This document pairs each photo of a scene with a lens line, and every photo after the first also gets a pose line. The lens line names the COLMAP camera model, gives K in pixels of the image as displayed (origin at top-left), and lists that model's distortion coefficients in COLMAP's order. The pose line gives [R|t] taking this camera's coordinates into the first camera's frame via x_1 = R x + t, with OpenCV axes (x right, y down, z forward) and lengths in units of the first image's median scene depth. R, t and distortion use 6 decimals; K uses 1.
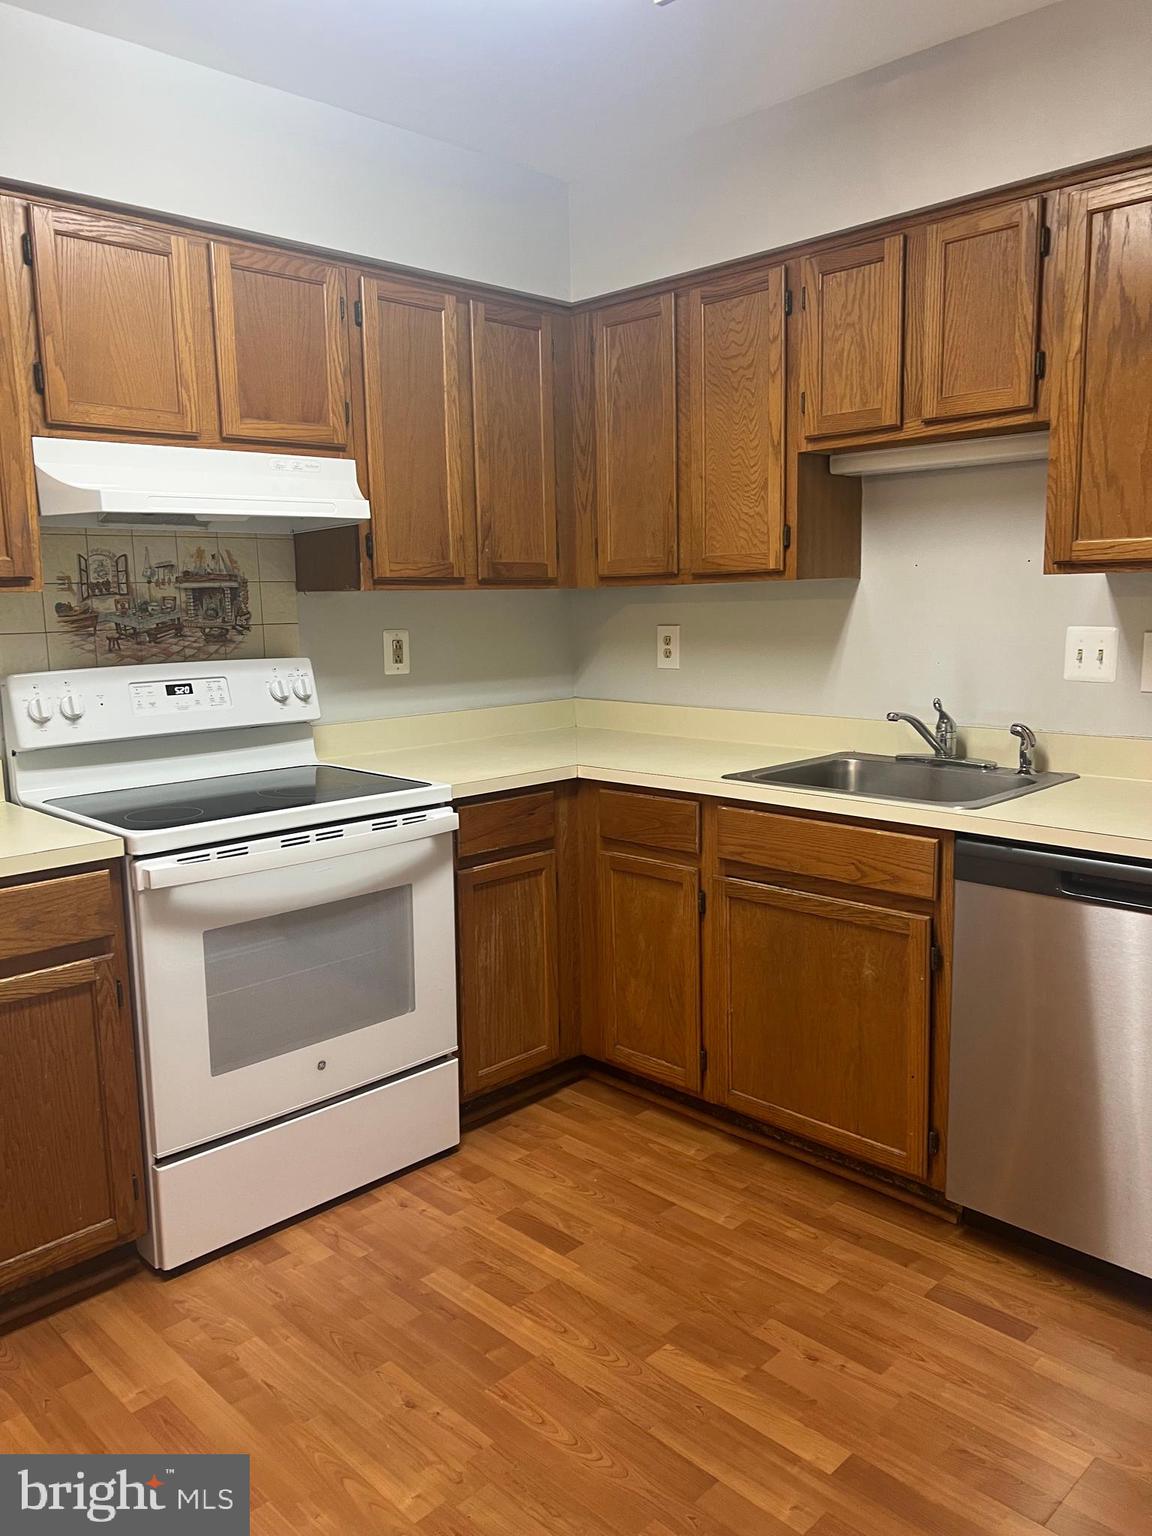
lens RADIAL K [[1142.7, 0, 575.6], [0, 1142.7, 762.9], [0, 0, 1]] dist [0.012770, -0.039756]
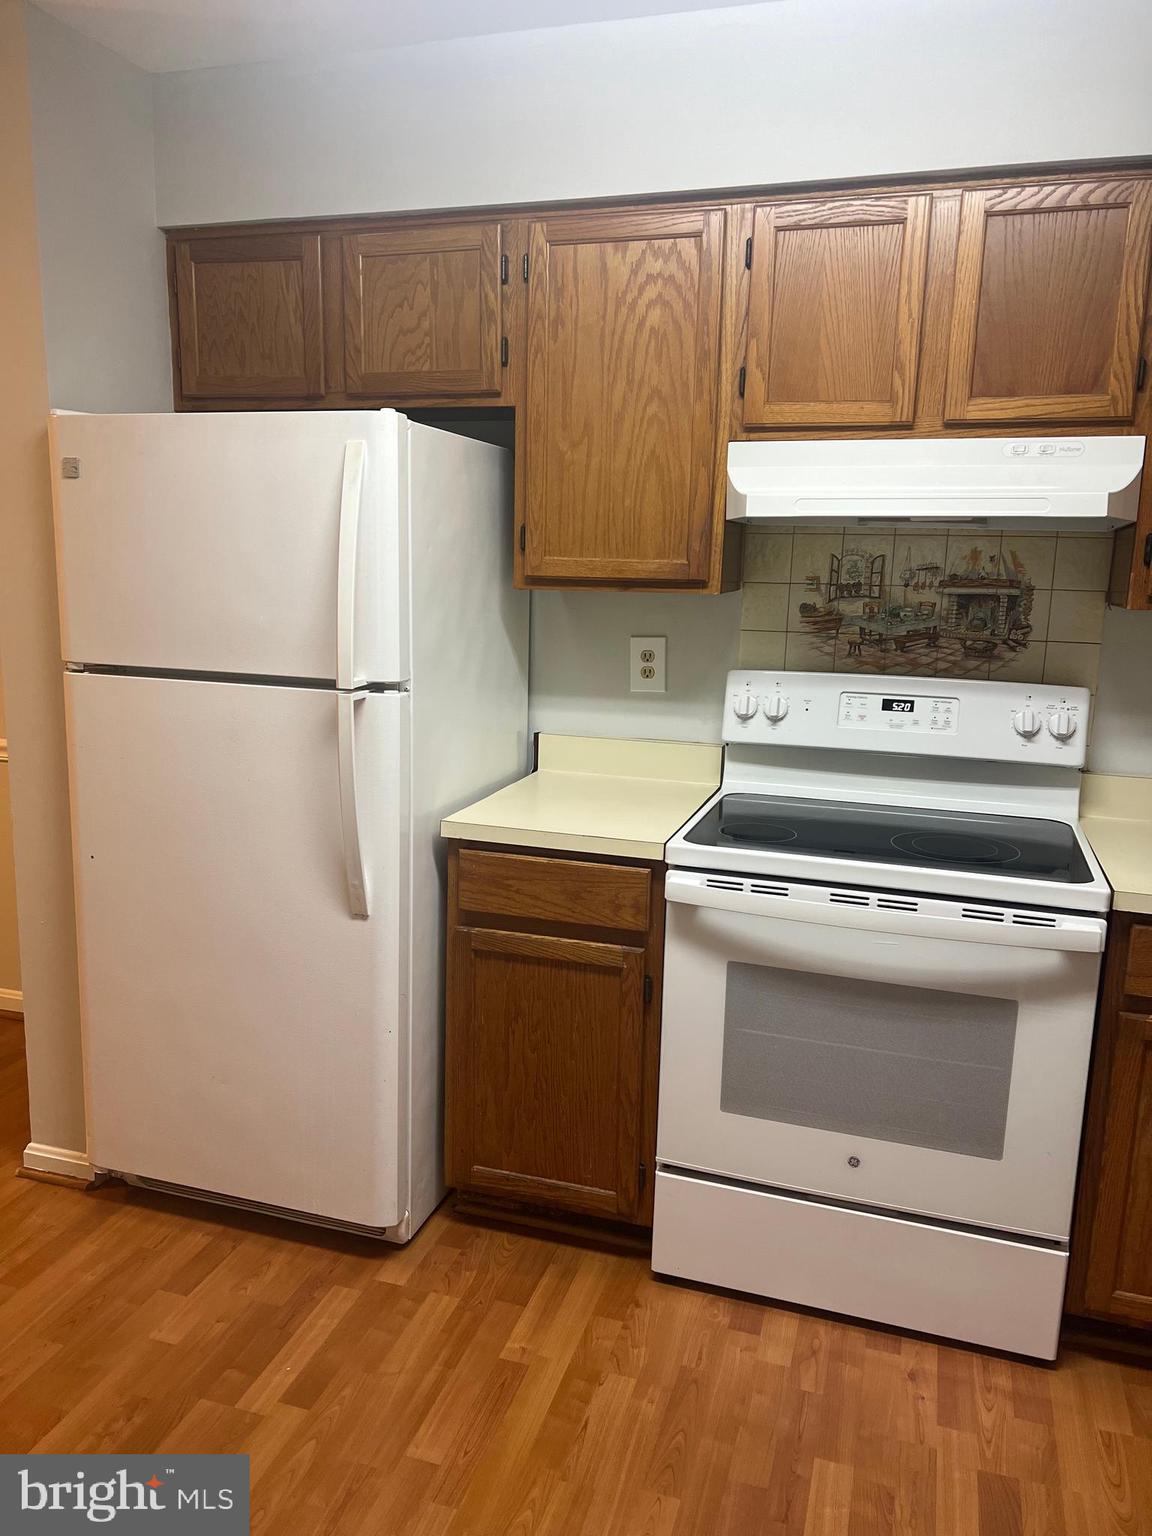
lens RADIAL K [[1142.7, 0, 575.6], [0, 1142.7, 762.9], [0, 0, 1]] dist [0.012770, -0.039756]
pose [[0.446299, 0.184609, -0.875635, 0.357460], [-0.161812, 0.979009, 0.123930, -0.094420], [0.880133, 0.086378, 0.466802, 0.369829]]
